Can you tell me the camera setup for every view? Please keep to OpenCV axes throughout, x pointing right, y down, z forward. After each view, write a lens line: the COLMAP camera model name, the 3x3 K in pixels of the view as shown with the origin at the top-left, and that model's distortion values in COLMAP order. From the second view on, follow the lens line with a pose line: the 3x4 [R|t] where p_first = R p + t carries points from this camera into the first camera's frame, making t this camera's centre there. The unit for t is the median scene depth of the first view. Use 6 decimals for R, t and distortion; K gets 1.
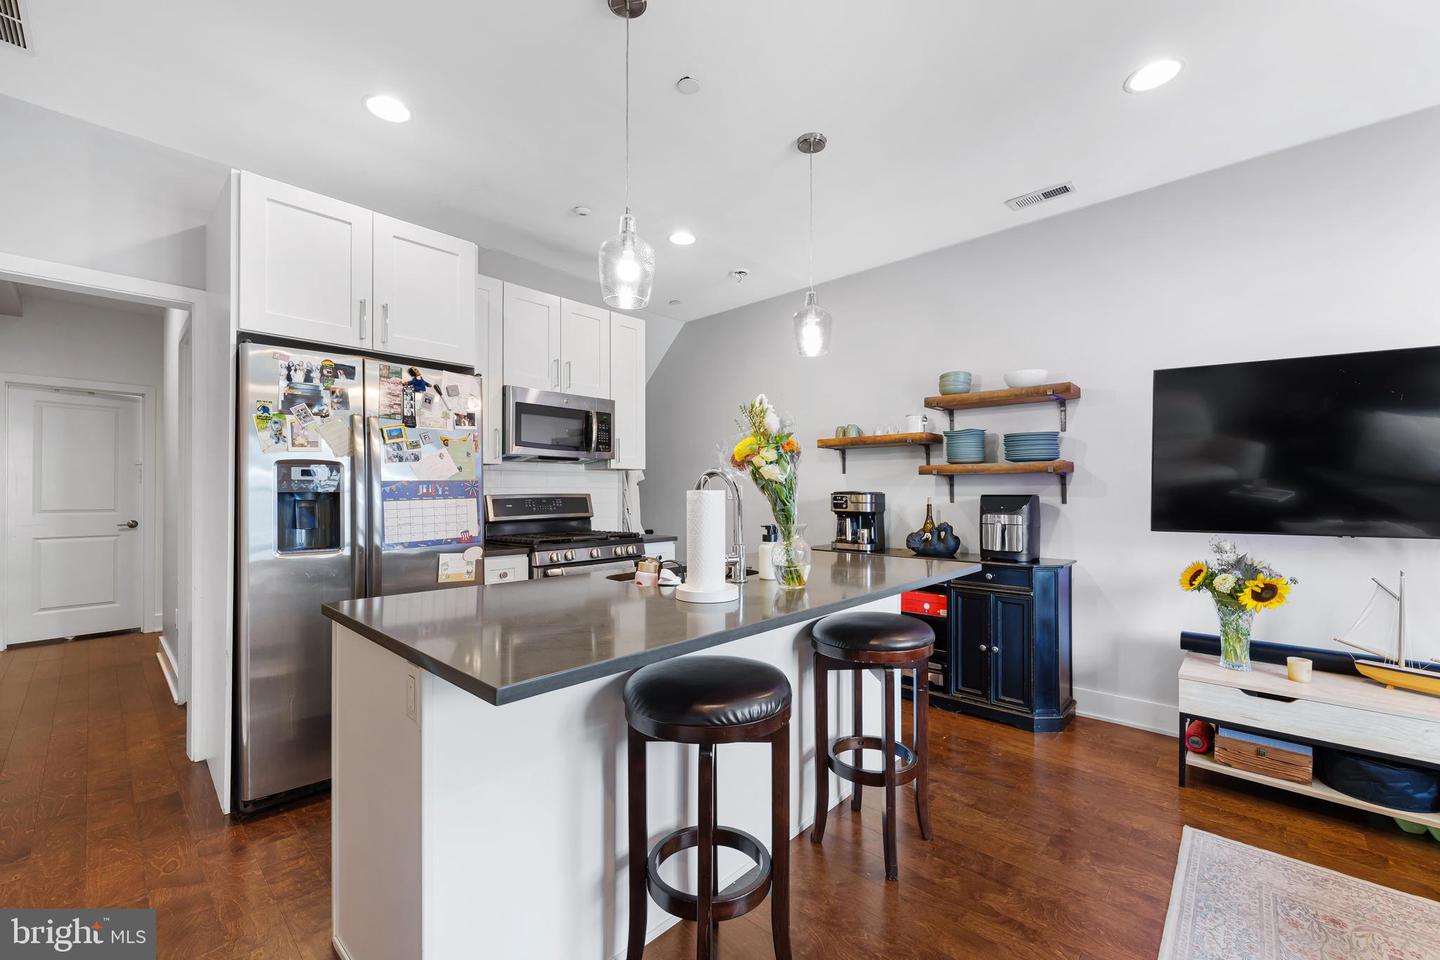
lens RADIAL K [[584.9, 0, 706.6], [0, 584.9, 485.7], [0, 0, 1]] dist [0.002951, -0.001783]
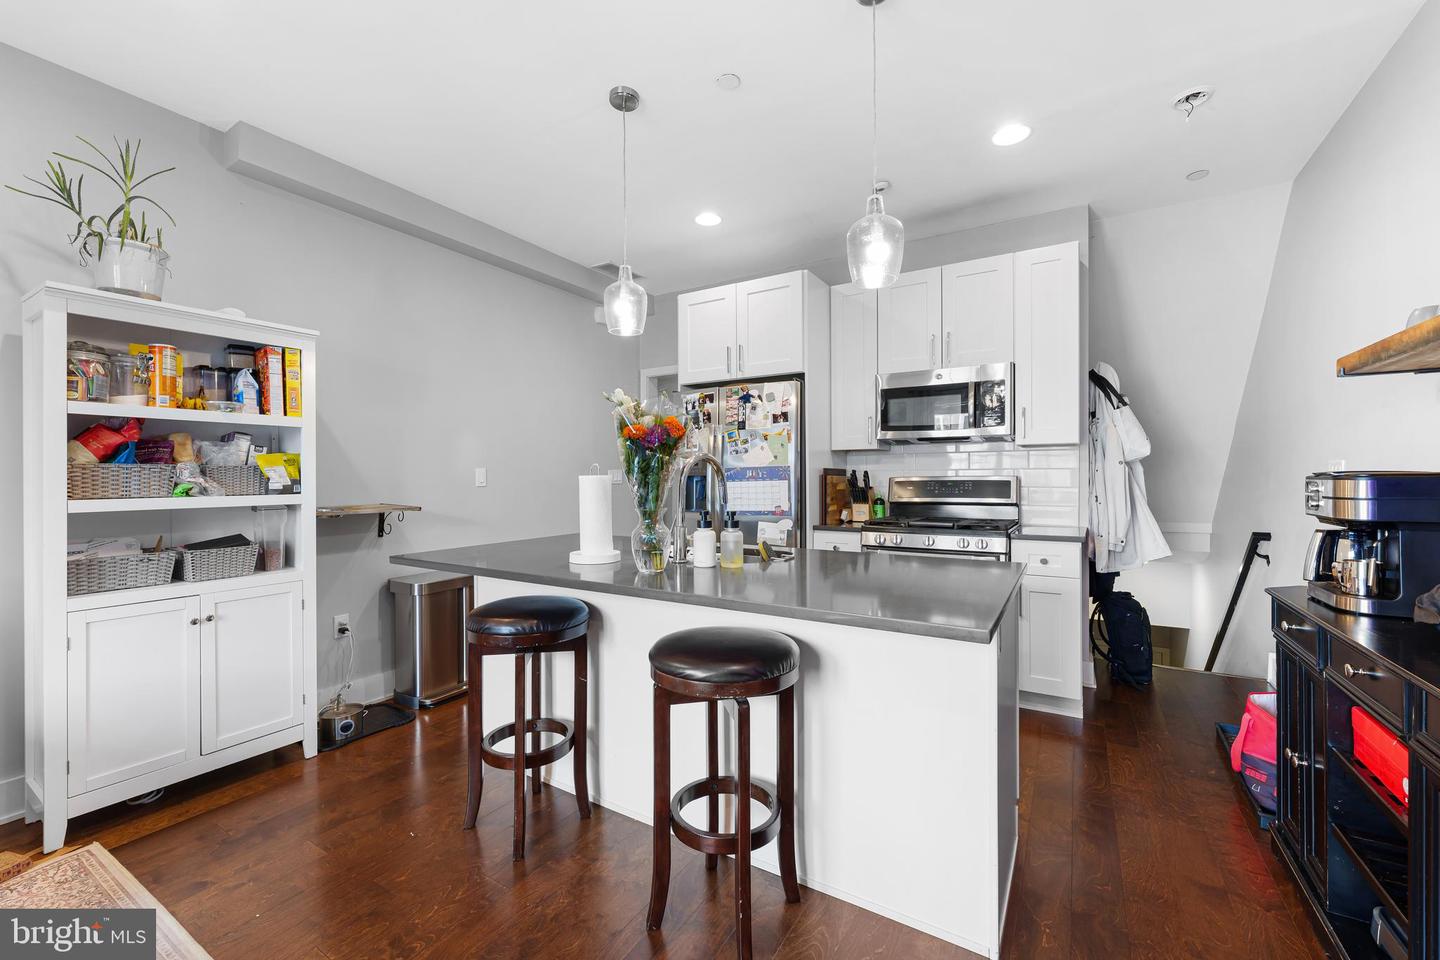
lens RADIAL K [[584.9, 0, 722.1], [0, 584.9, 482.2], [0, 0, 1]] dist [0.002951, -0.001783]
pose [[0.200616, 0.010634, -0.979612, 0.821467], [0.015164, 0.999788, 0.013958, 0.006470], [0.979553, -0.017655, 0.200412, 0.639370]]
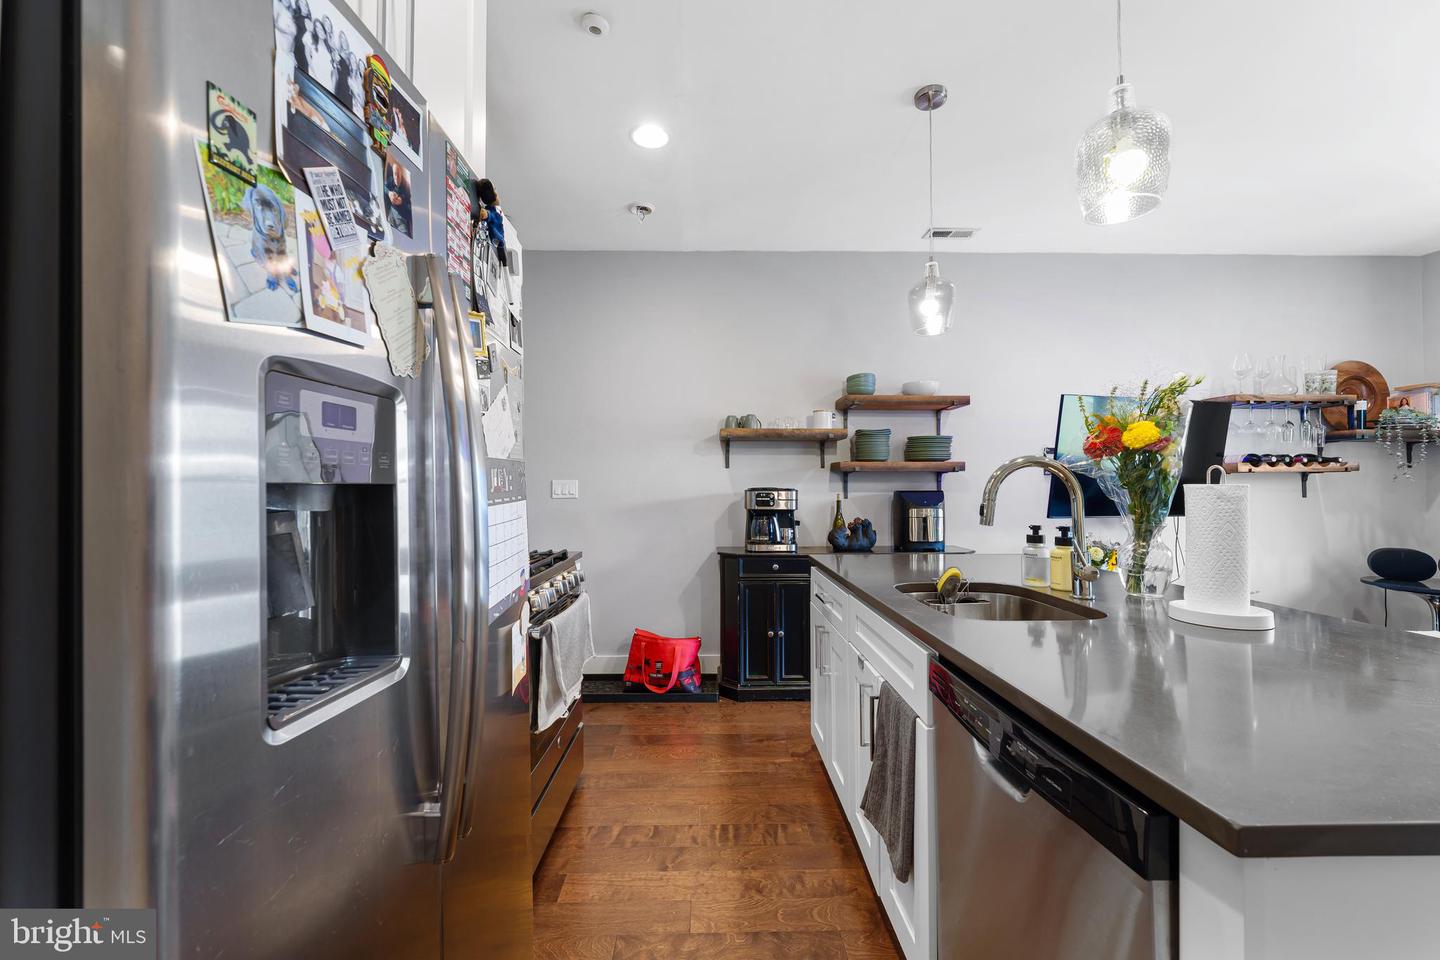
lens RADIAL K [[584.9, 0, 720.1], [0, 584.9, 478.2], [0, 0, 1]] dist [0.002951, -0.001783]
pose [[0.707719, 0.012704, 0.706380, -0.643711], [-0.006519, 0.999913, -0.011452, 0.008715], [-0.706464, 0.003500, 0.707740, 0.572443]]
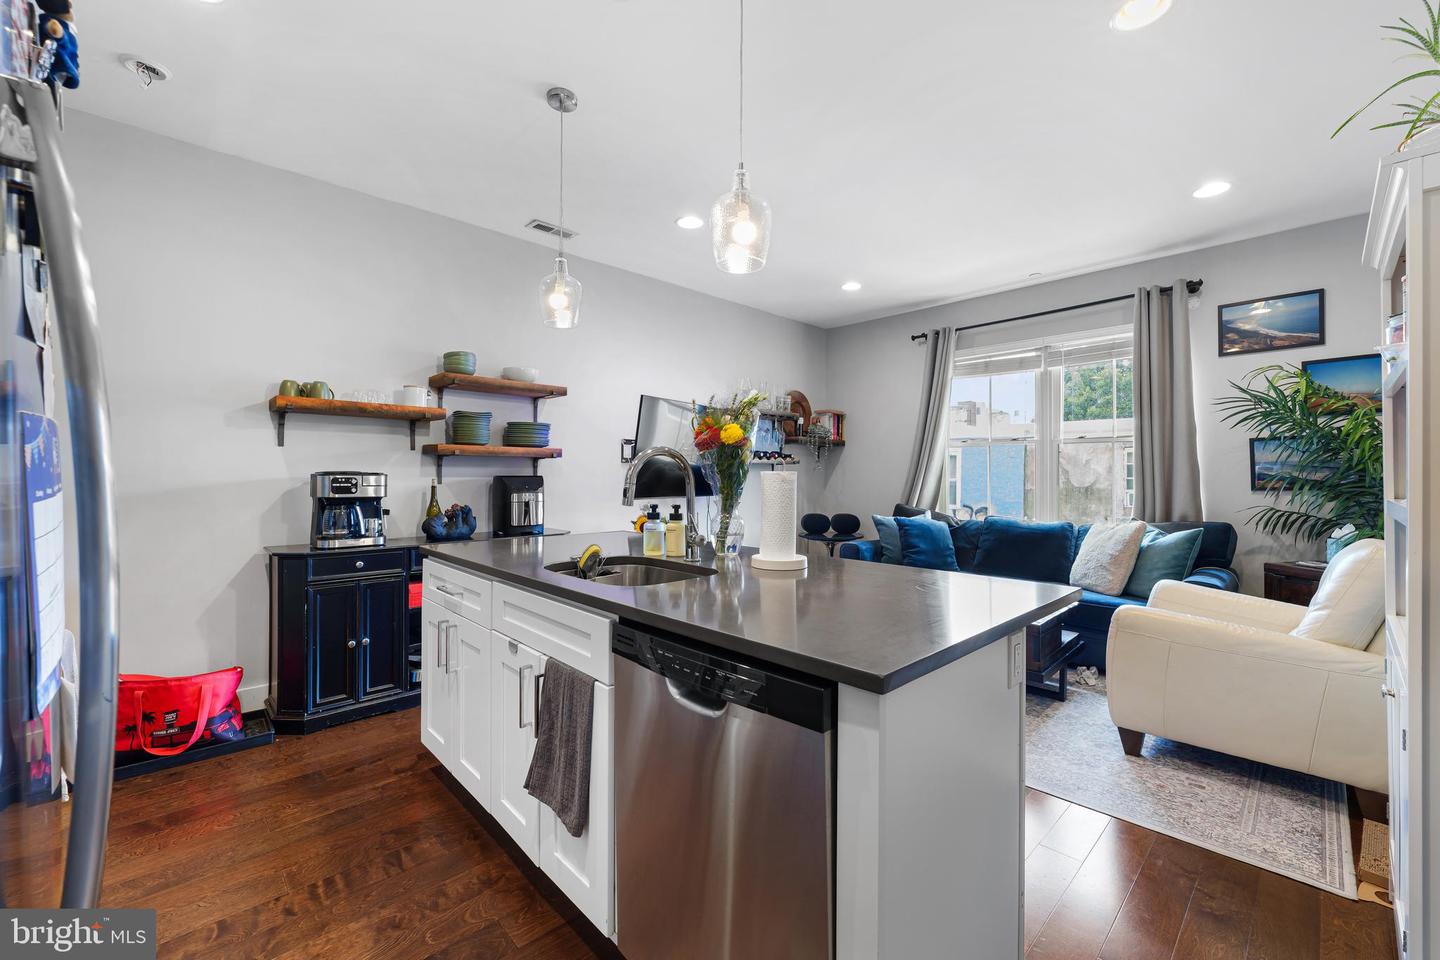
lens RADIAL K [[584.9, 0, 723.9], [0, 584.9, 474.5], [0, 0, 1]] dist [0.002951, -0.001783]
pose [[0.041054, 0.001702, 0.999155, -0.713380], [-0.014186, 0.999899, -0.001120, 0.010886], [-0.999056, -0.014128, 0.041074, 0.668274]]
